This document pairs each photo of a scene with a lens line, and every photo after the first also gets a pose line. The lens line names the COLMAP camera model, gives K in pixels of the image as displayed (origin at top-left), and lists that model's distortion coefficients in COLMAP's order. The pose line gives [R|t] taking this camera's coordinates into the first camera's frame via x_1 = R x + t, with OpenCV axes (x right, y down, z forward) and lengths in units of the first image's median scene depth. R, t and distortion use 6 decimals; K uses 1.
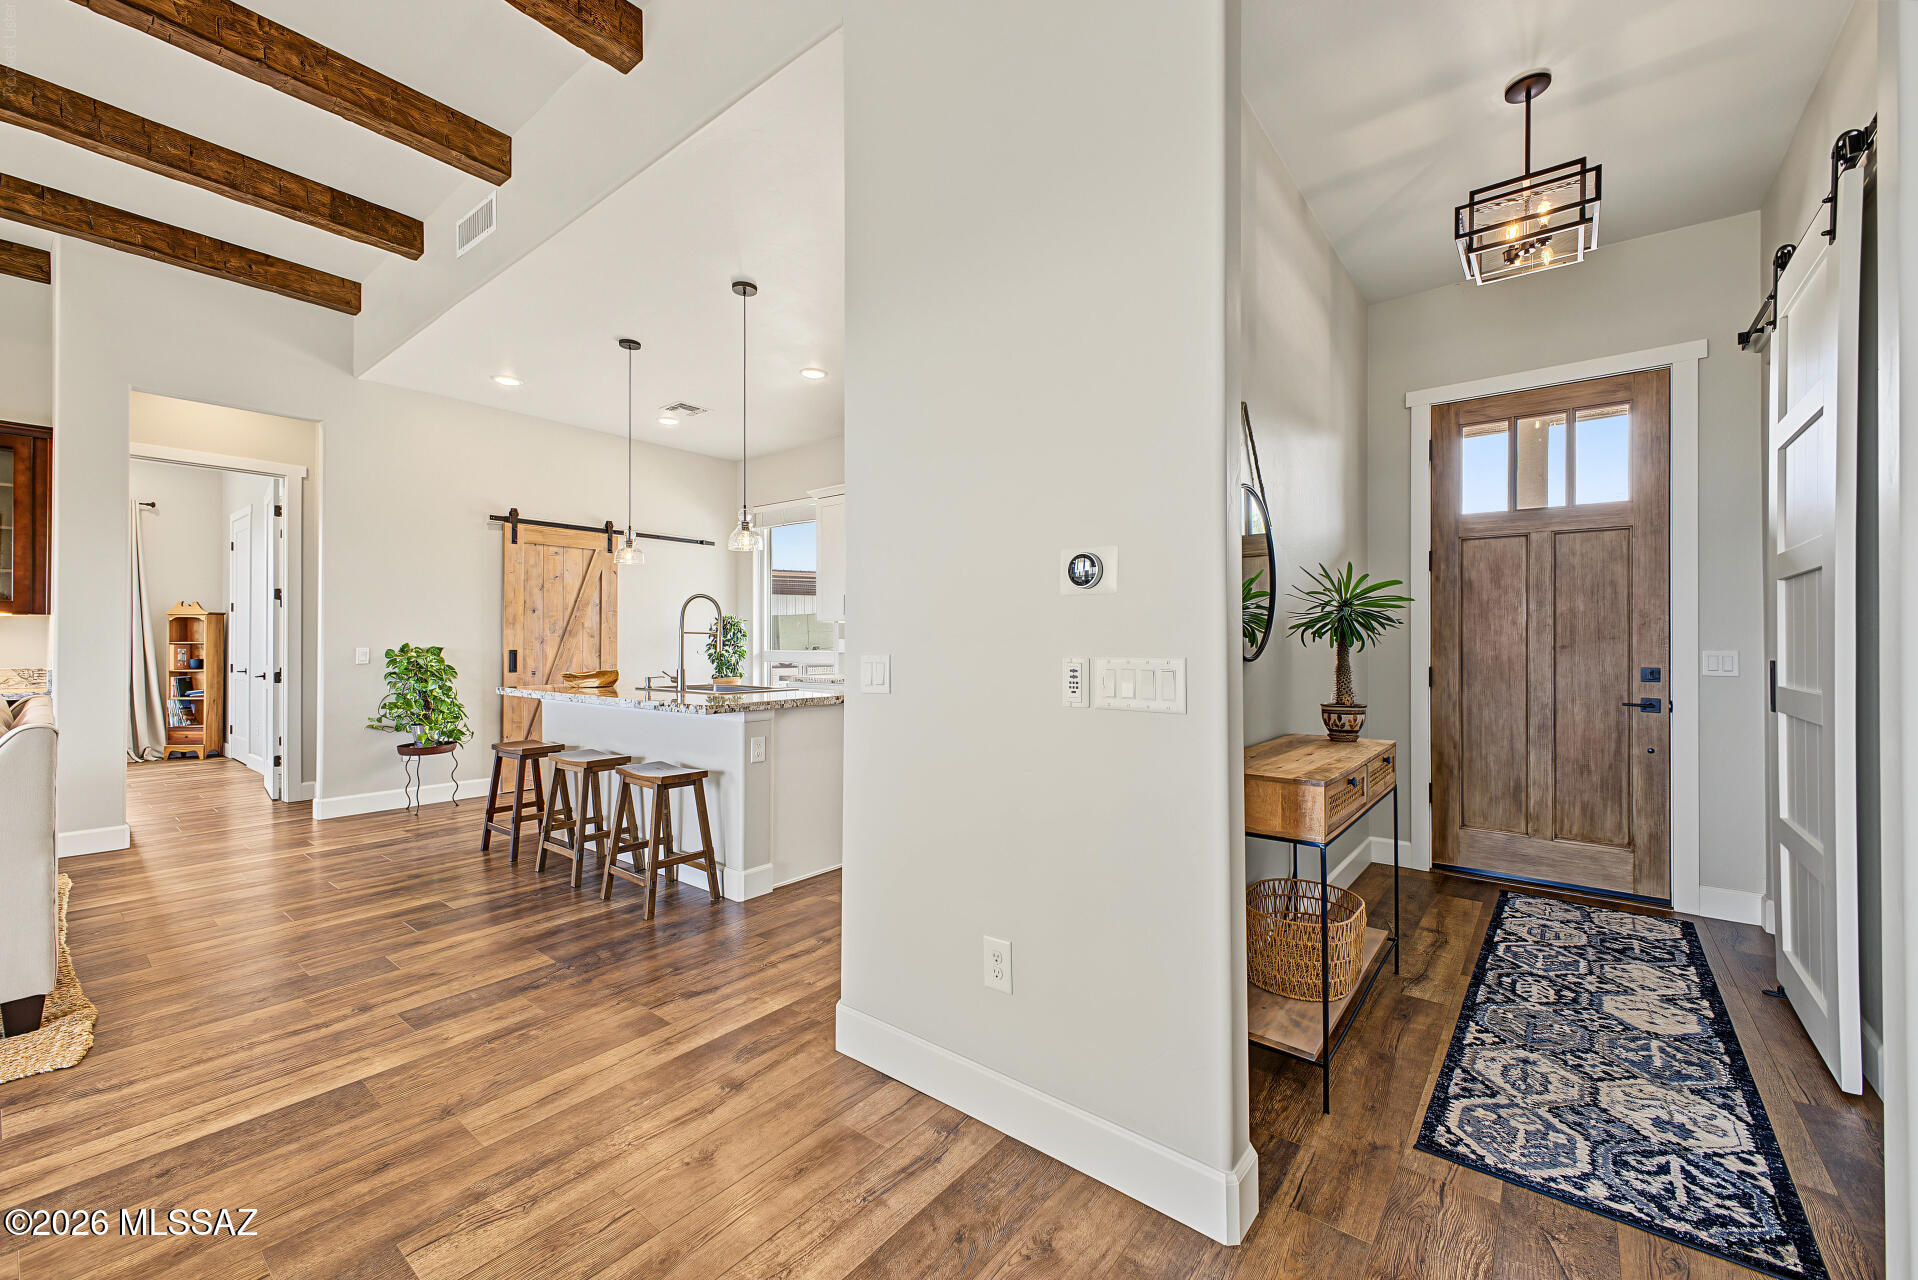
lens RADIAL K [[760.8, 0, 959.0], [0, 760.8, 640.0], [0, 0, 1]] dist [0.001525, 0.000118]
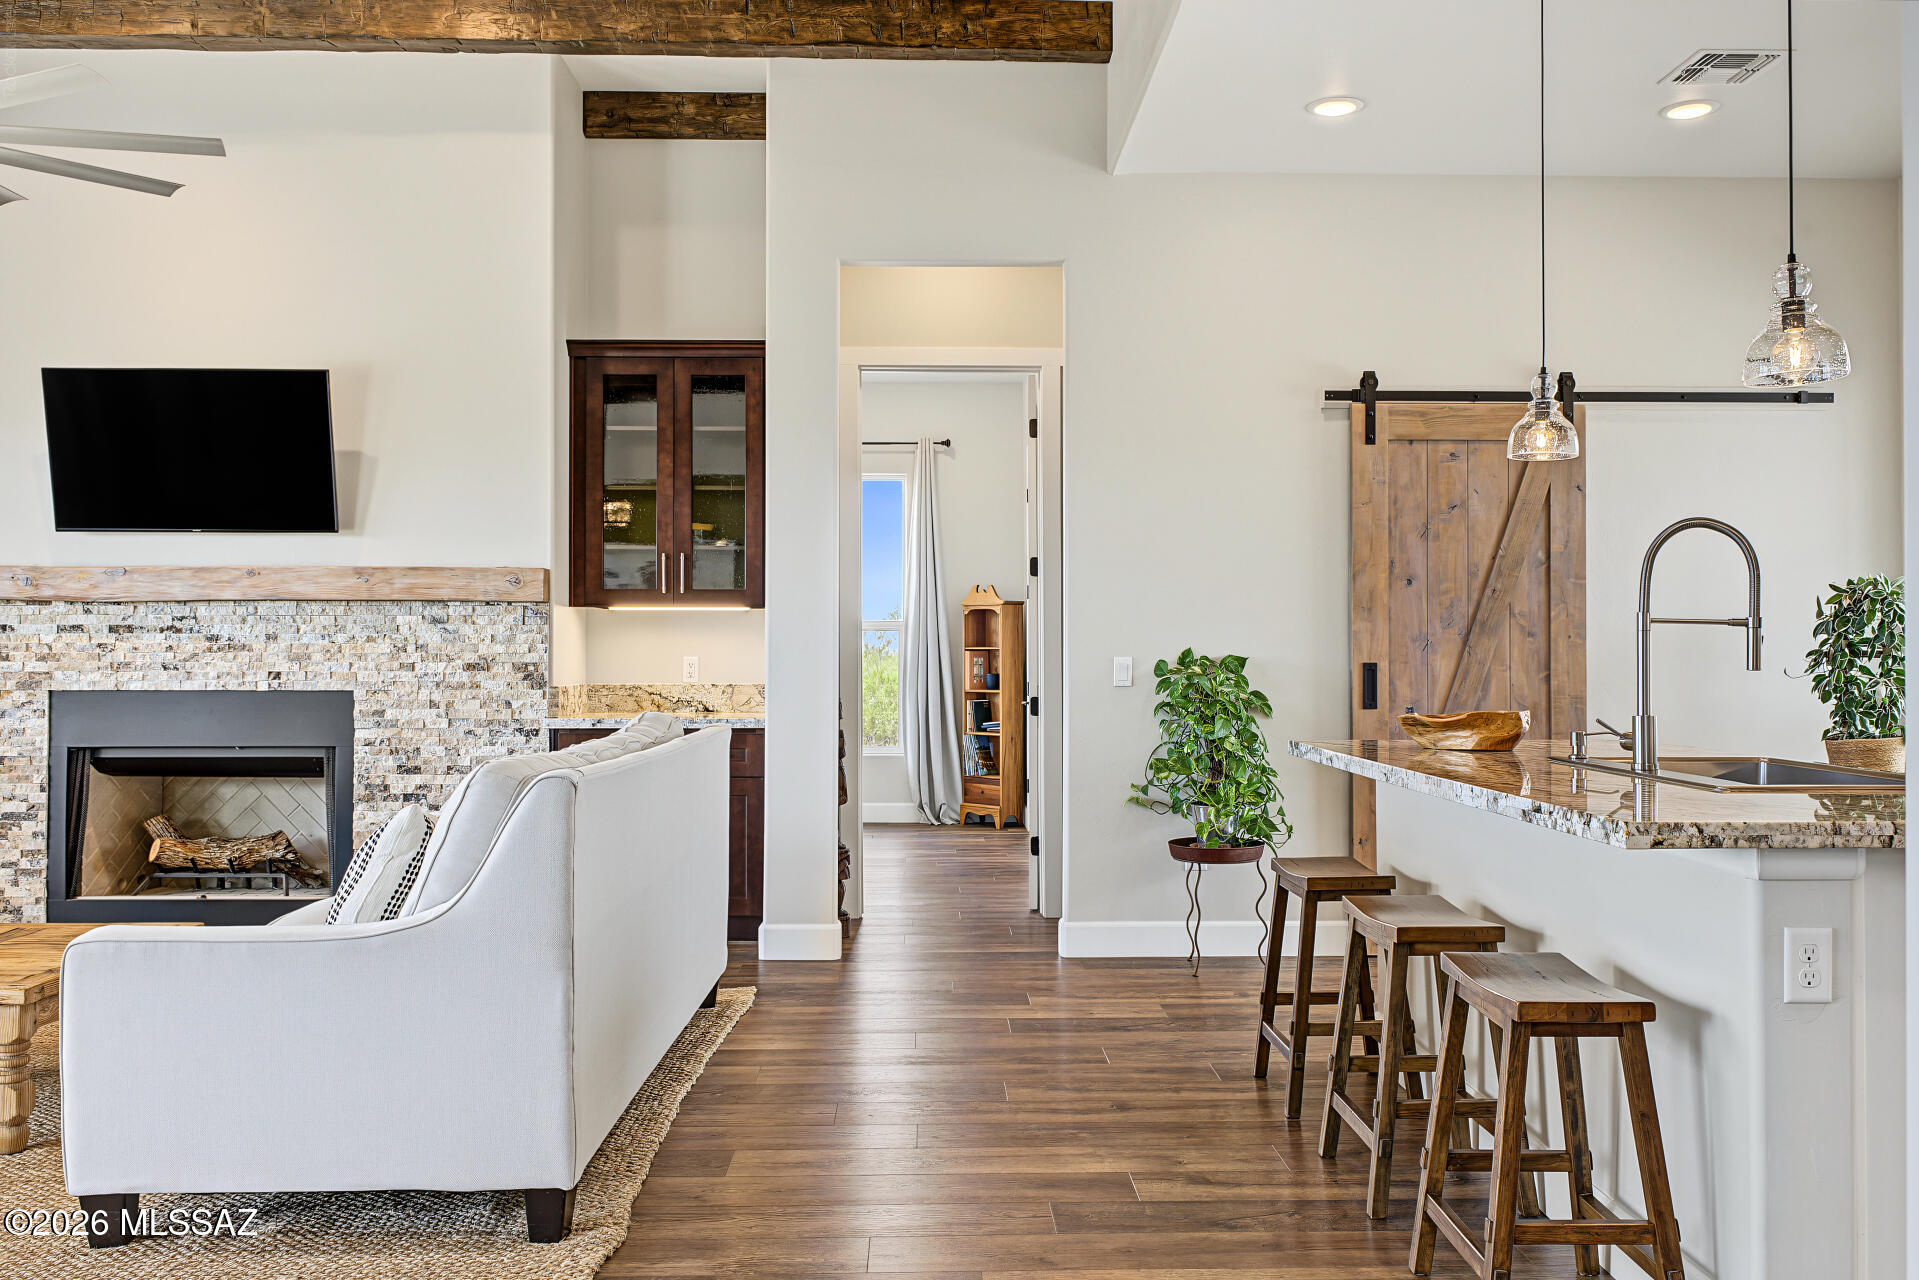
lens RADIAL K [[1577.0, 0, 958.2], [0, 1577.0, 619.5], [0, 0, 1]] dist [0.003125, 0.002559]
pose [[0.640303, -0.014085, -0.767993, 0.025826], [0.001915, 0.999858, -0.016741, 0.002515], [0.768120, 0.009248, 0.640240, 0.215798]]
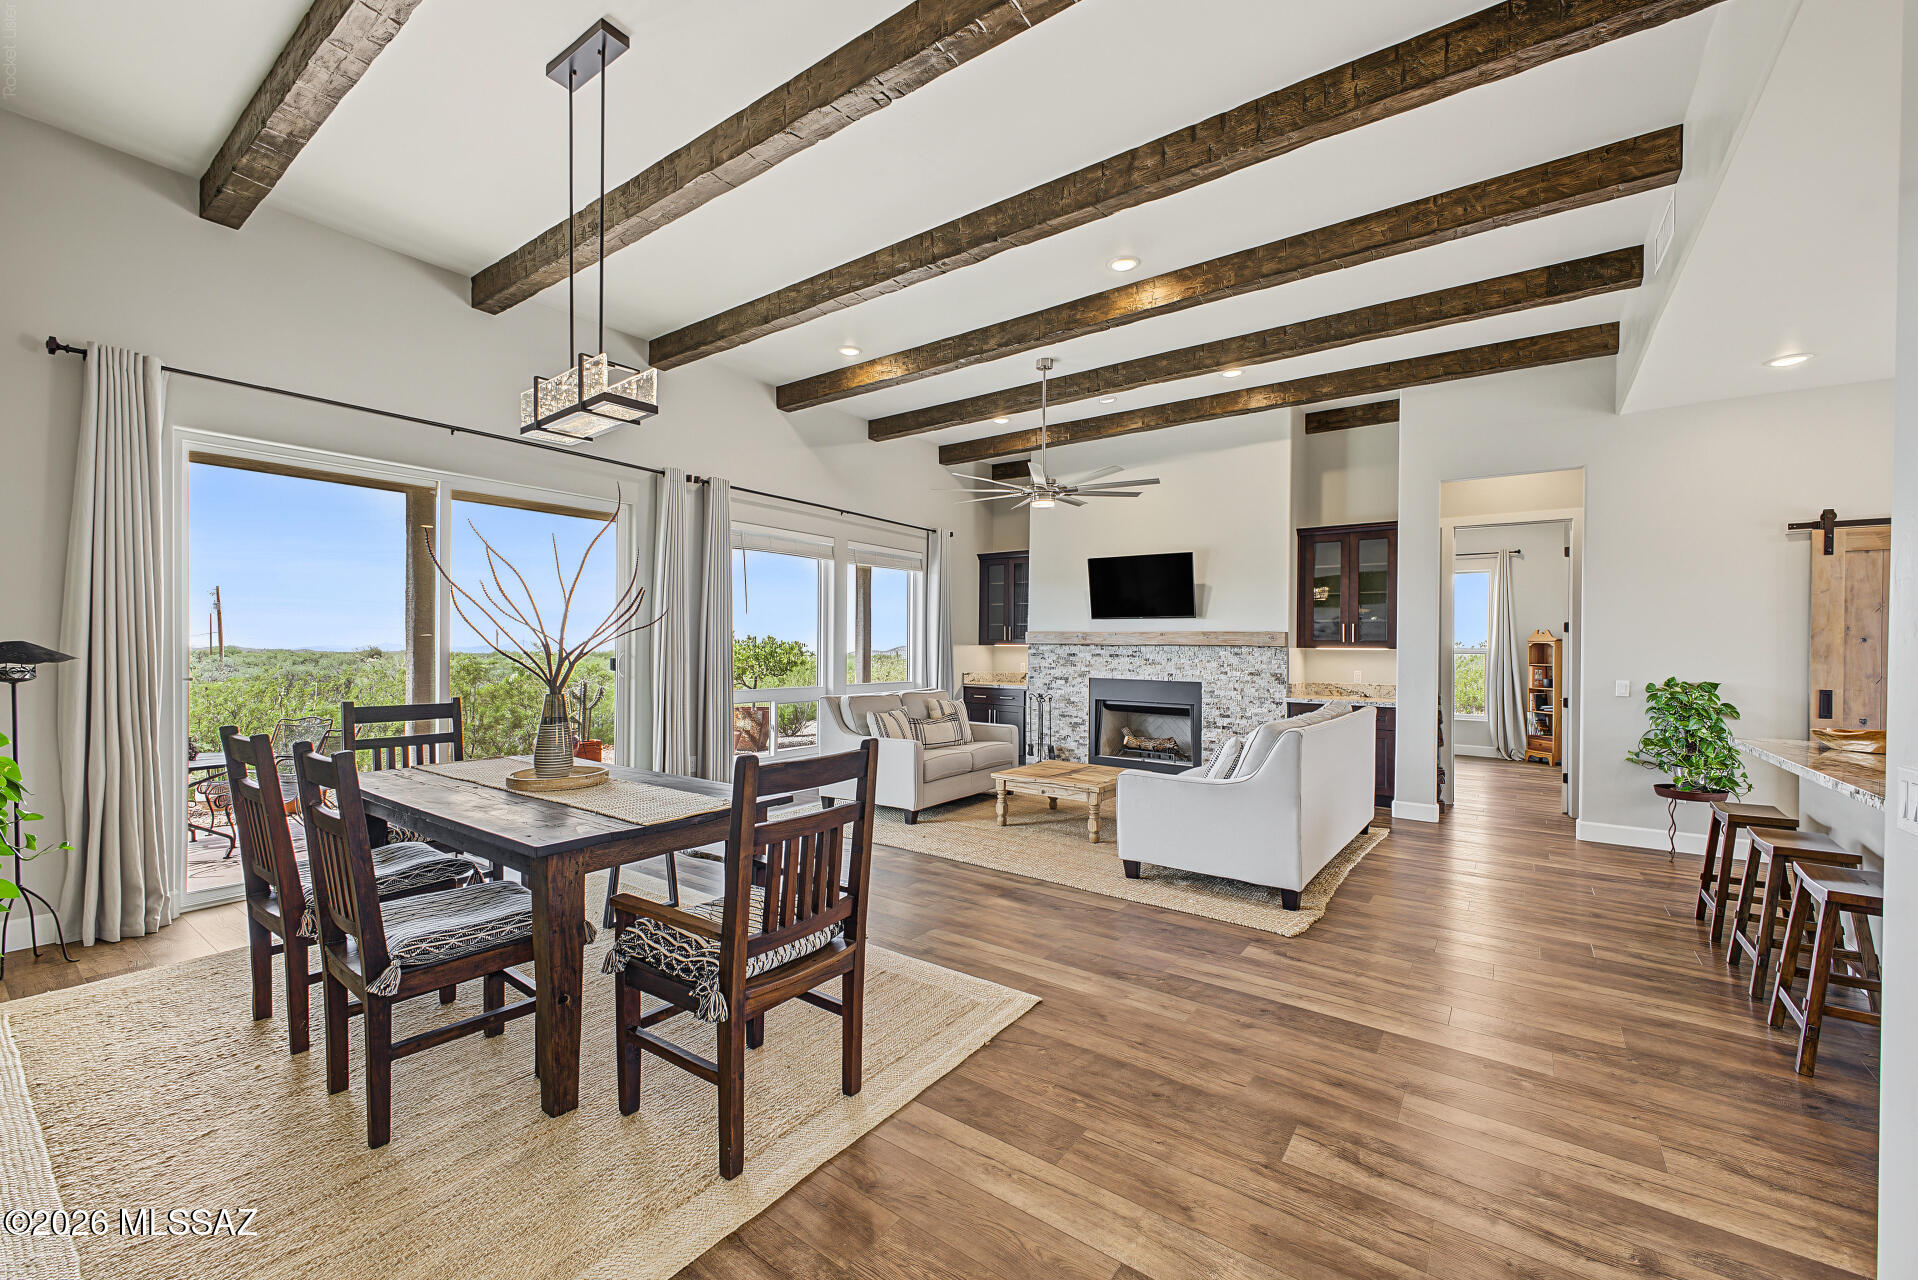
lens RADIAL K [[756.6, 0, 960.9], [0, 756.6, 649.2], [0, 0, 1]] dist [0.018335, -0.005861]
pose [[0.040819, 0.004729, -0.999155, 0.235267], [-0.006195, 0.999971, 0.004480, -0.037433], [0.999147, 0.006007, 0.040847, 0.105223]]
